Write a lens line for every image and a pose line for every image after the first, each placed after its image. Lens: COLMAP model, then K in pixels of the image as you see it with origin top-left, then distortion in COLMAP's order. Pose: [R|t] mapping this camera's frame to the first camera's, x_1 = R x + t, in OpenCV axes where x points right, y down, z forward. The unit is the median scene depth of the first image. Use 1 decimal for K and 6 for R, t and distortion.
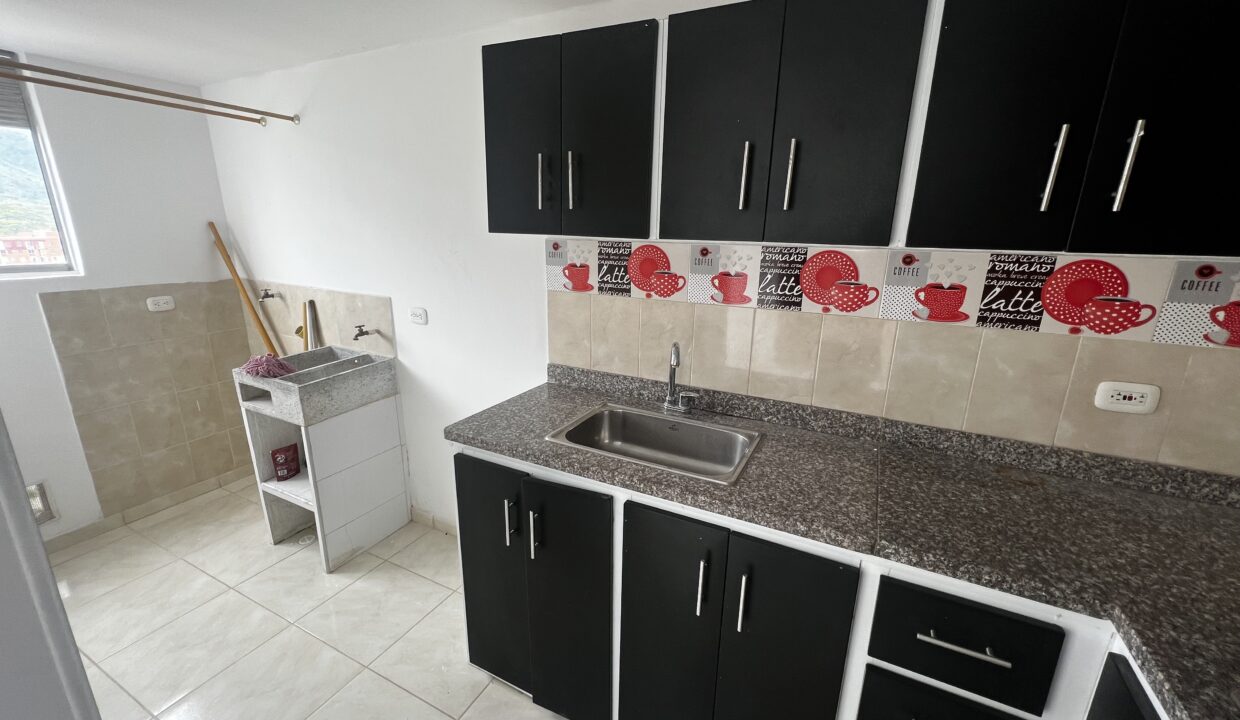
lens RADIAL K [[495.5, 0, 618.0], [0, 495.5, 358.2], [0, 0, 1]] dist [-0.000879, -0.000073]
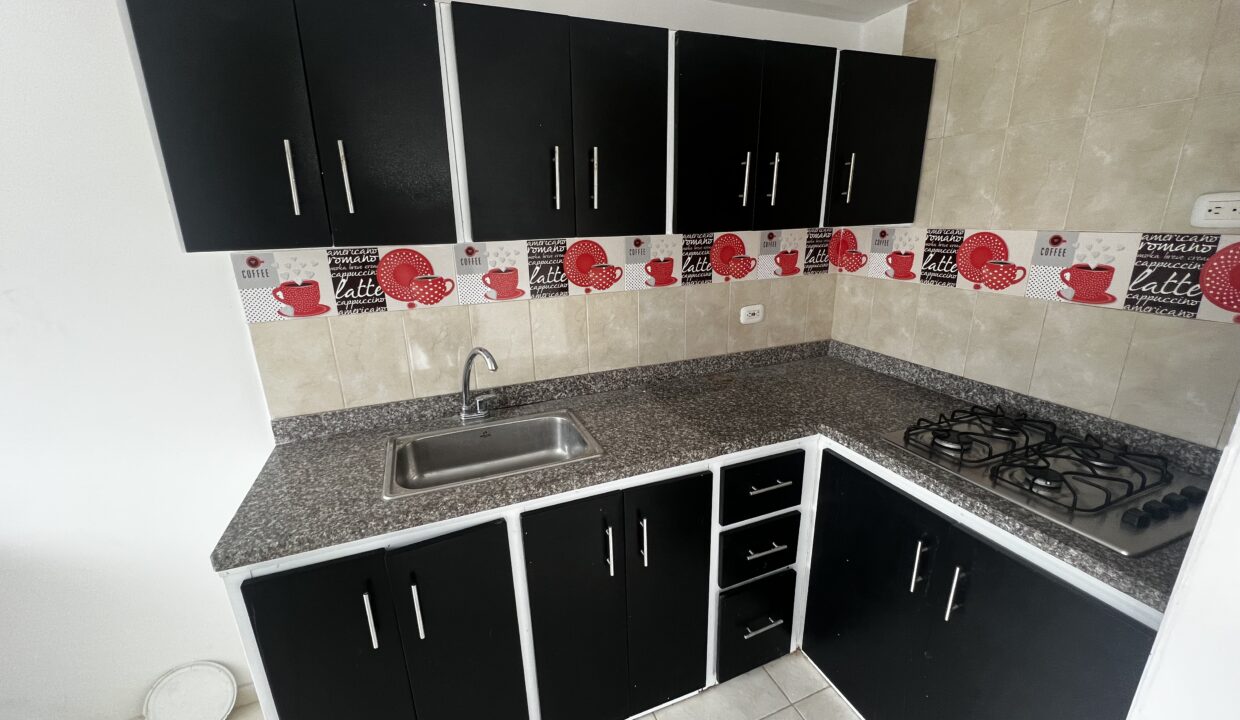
lens RADIAL K [[477.5, 0, 602.2], [0, 477.5, 357.1], [0, 0, 1]] dist [-0.001724, -0.000070]
pose [[0.666843, -0.237941, 0.706191, -0.403981], [0.231847, 0.966867, 0.106843, -0.058985], [-0.708215, 0.092480, 0.699914, 0.197472]]
